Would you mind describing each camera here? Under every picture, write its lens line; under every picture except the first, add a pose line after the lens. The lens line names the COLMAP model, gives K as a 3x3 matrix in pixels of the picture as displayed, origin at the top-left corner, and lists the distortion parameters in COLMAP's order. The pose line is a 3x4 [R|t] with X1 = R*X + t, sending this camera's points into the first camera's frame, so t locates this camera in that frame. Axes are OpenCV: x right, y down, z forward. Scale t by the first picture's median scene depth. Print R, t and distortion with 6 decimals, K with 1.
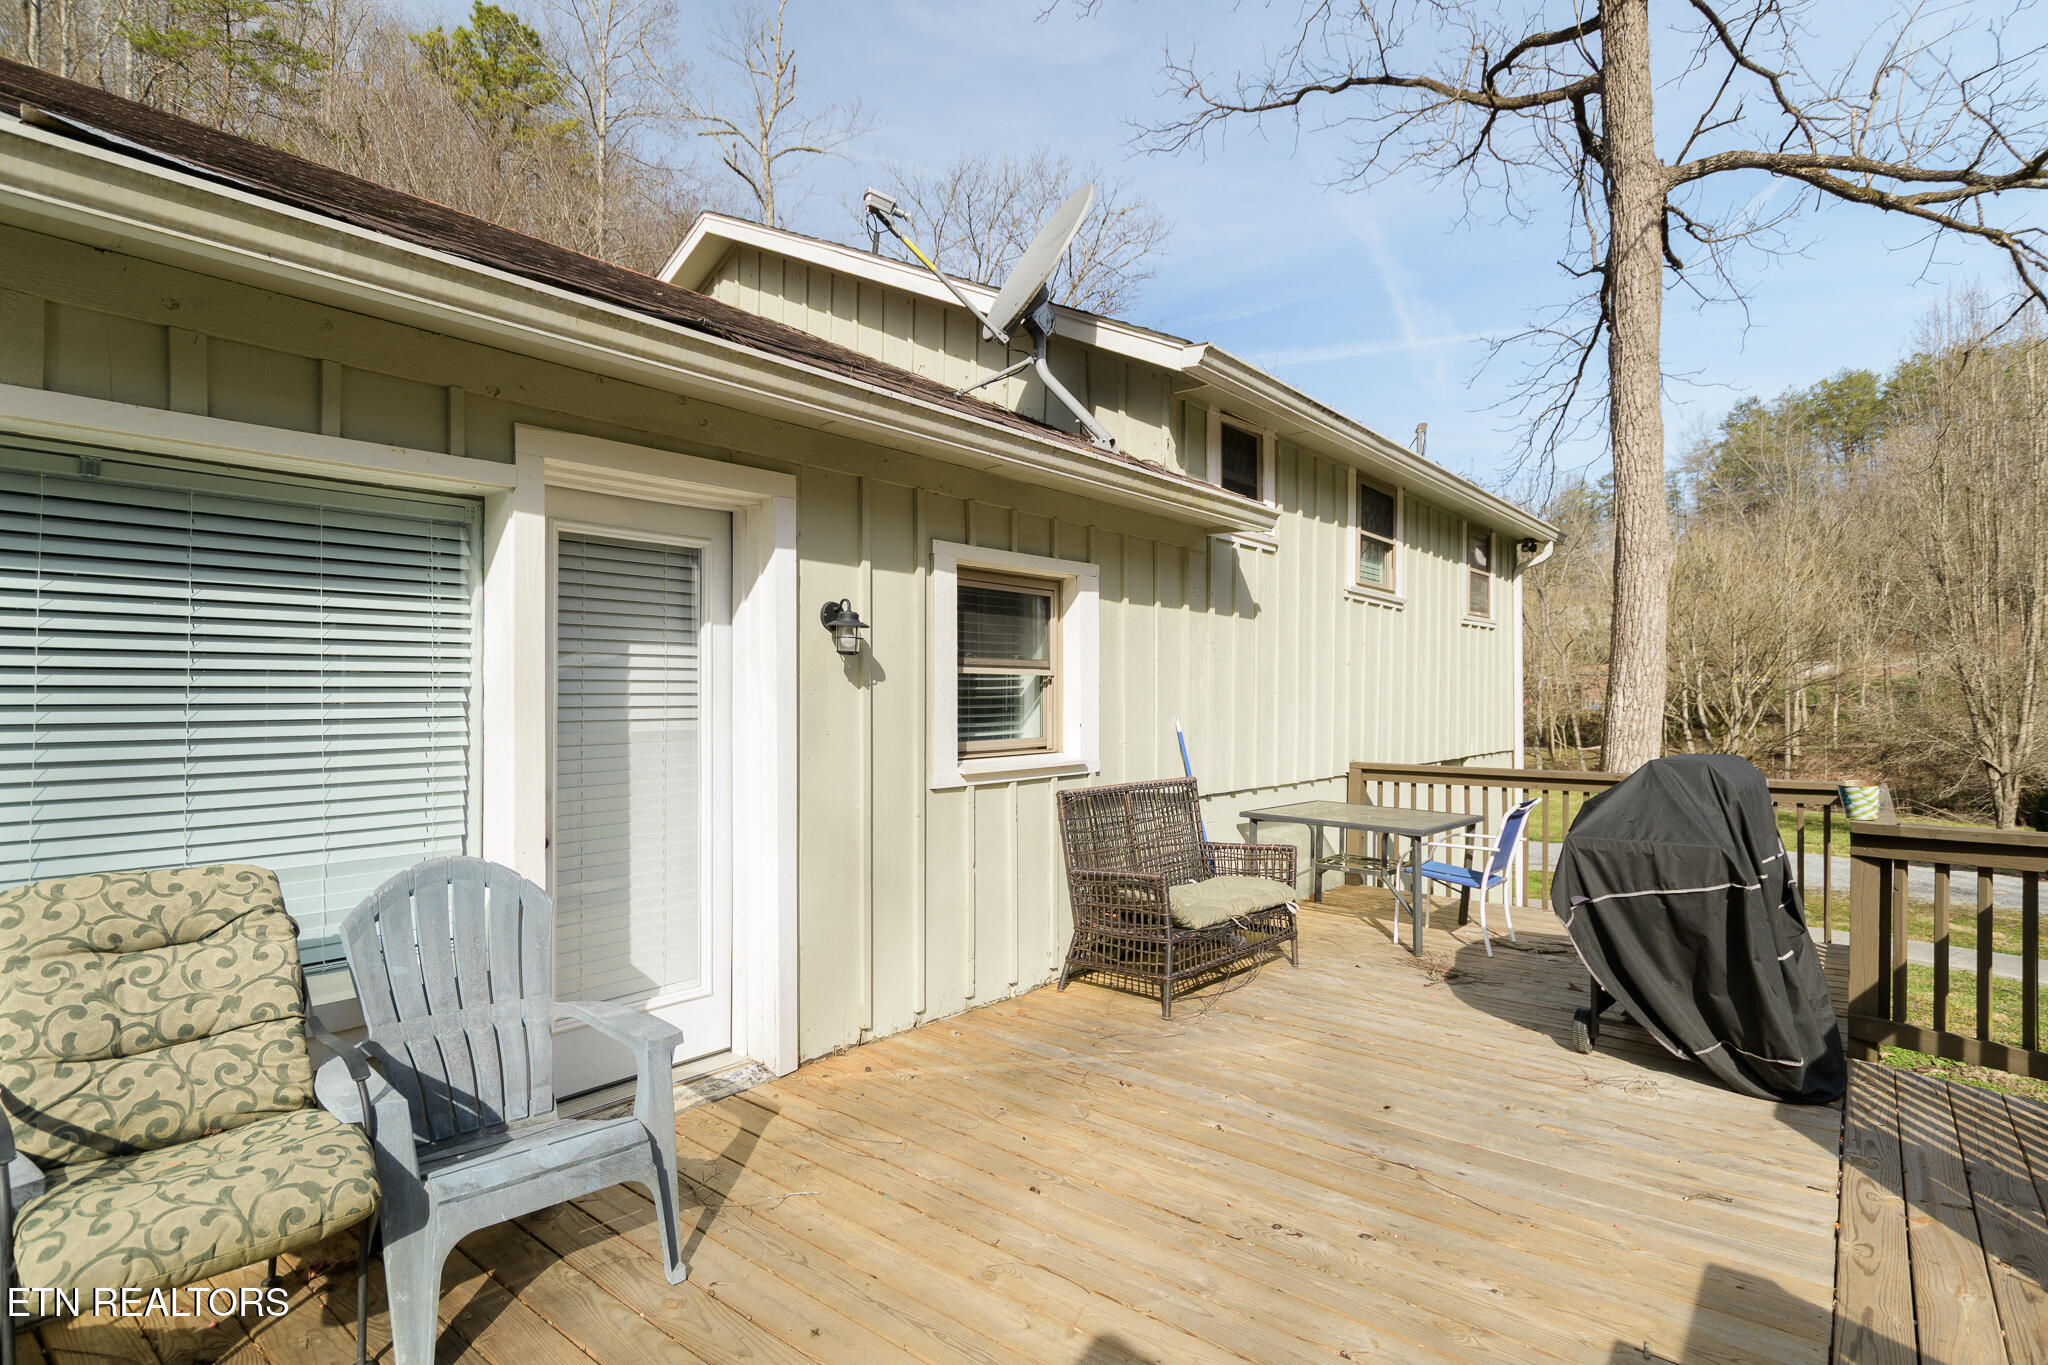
lens RADIAL K [[1040.4, 0, 1030.9], [0, 1040.4, 689.1], [0, 0, 1]] dist [-0.001791, 0.000199]
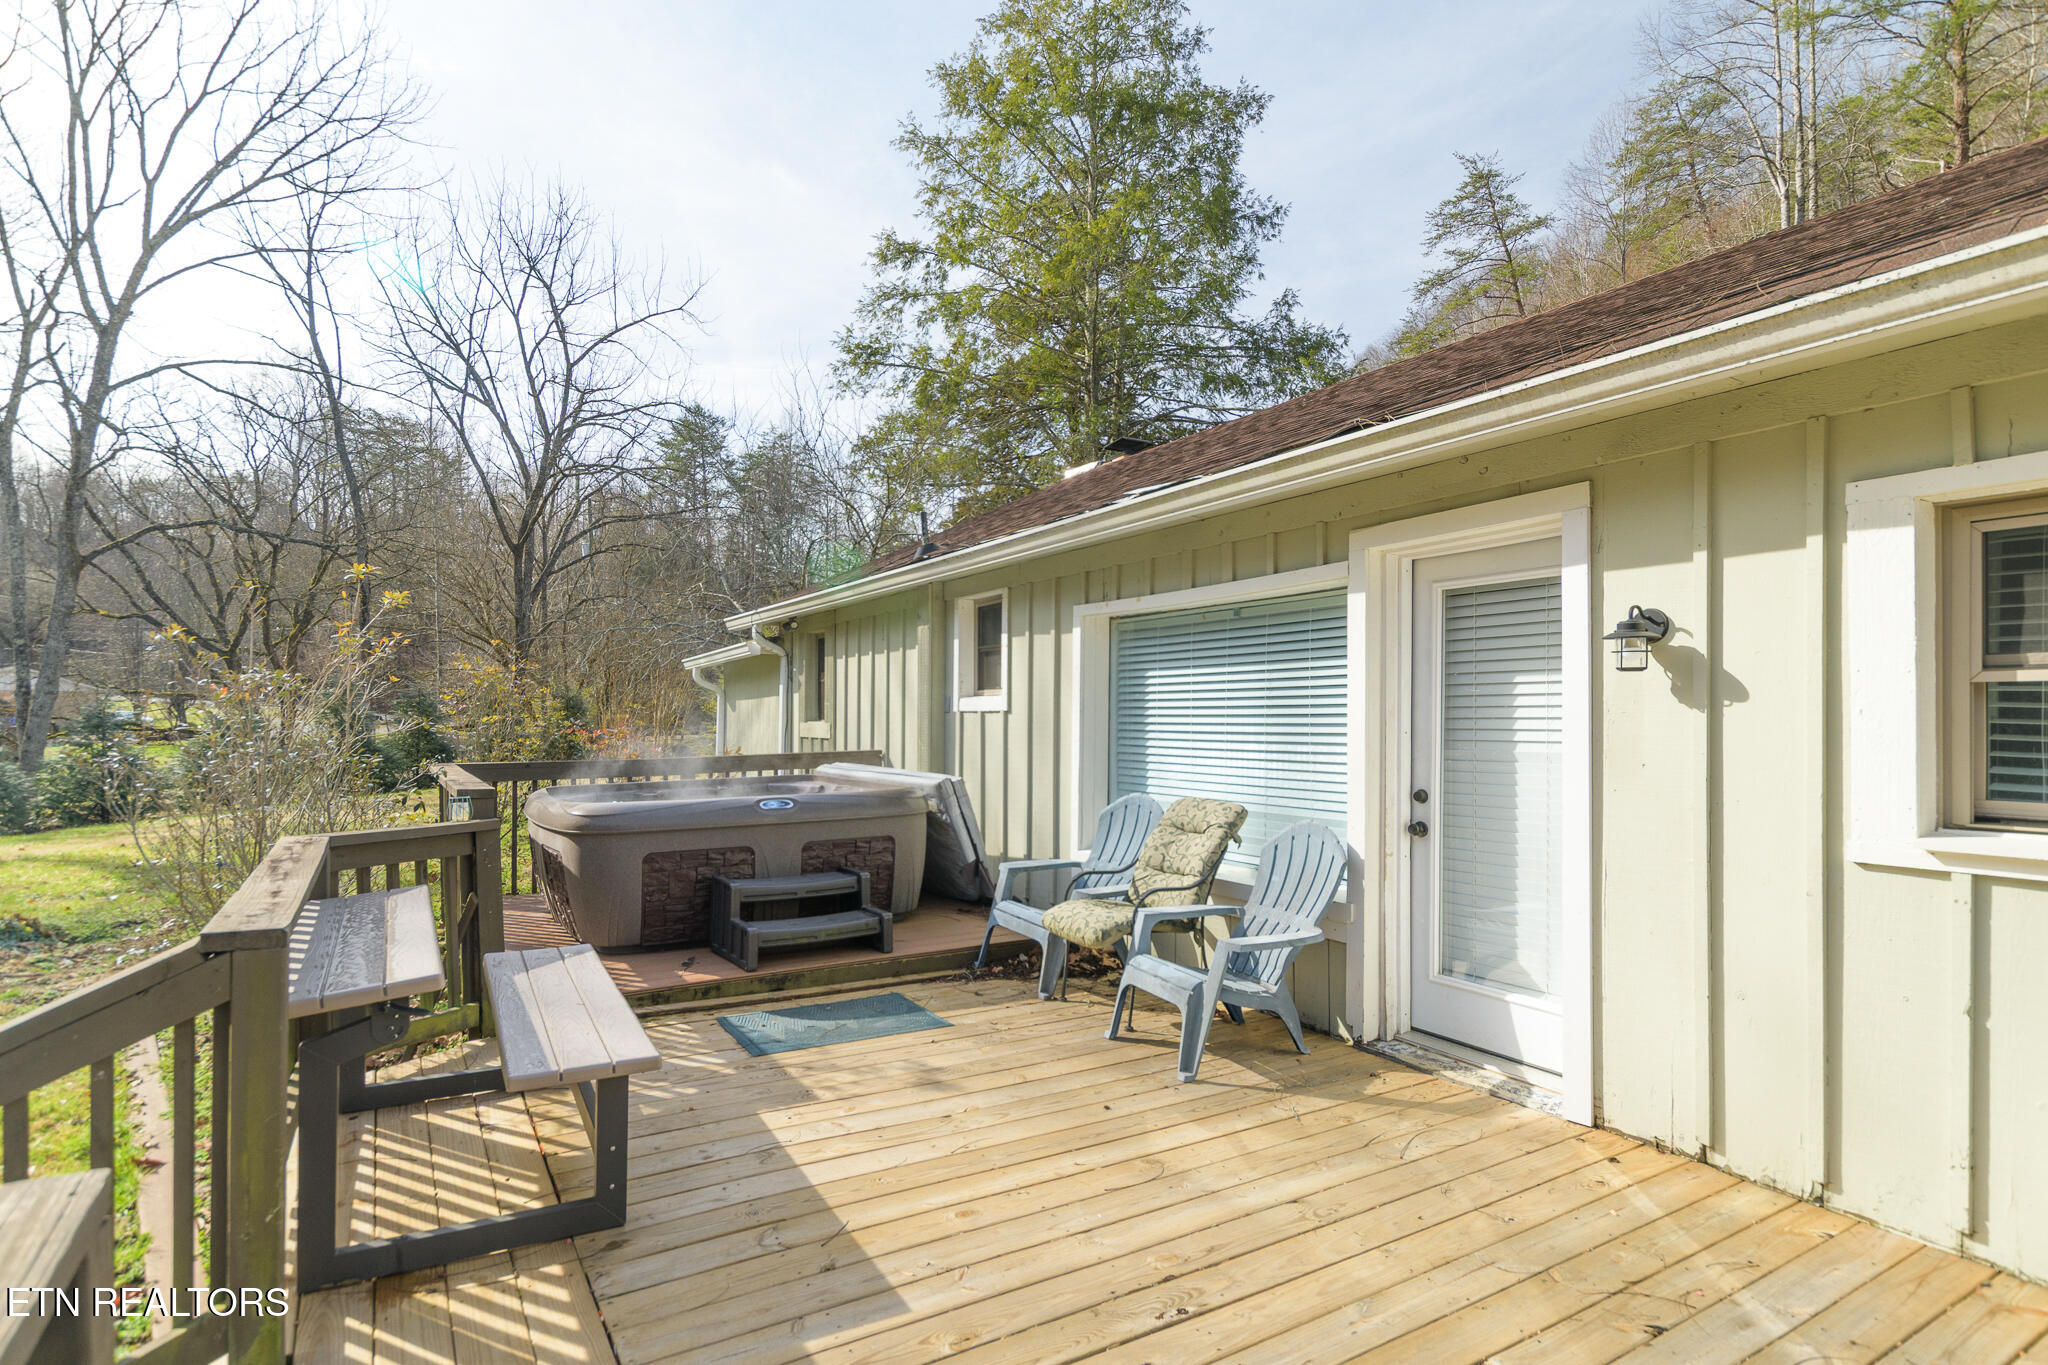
lens RADIAL K [[1040.4, 0, 1024.0], [0, 1040.4, 718.8], [0, 0, 1]] dist [-0.001791, 0.000199]
pose [[-0.336561, -0.002971, -0.941657, 0.845774], [0.001347, 0.999992, -0.003636, 0.008590], [0.941661, -0.002492, -0.336554, 0.875543]]
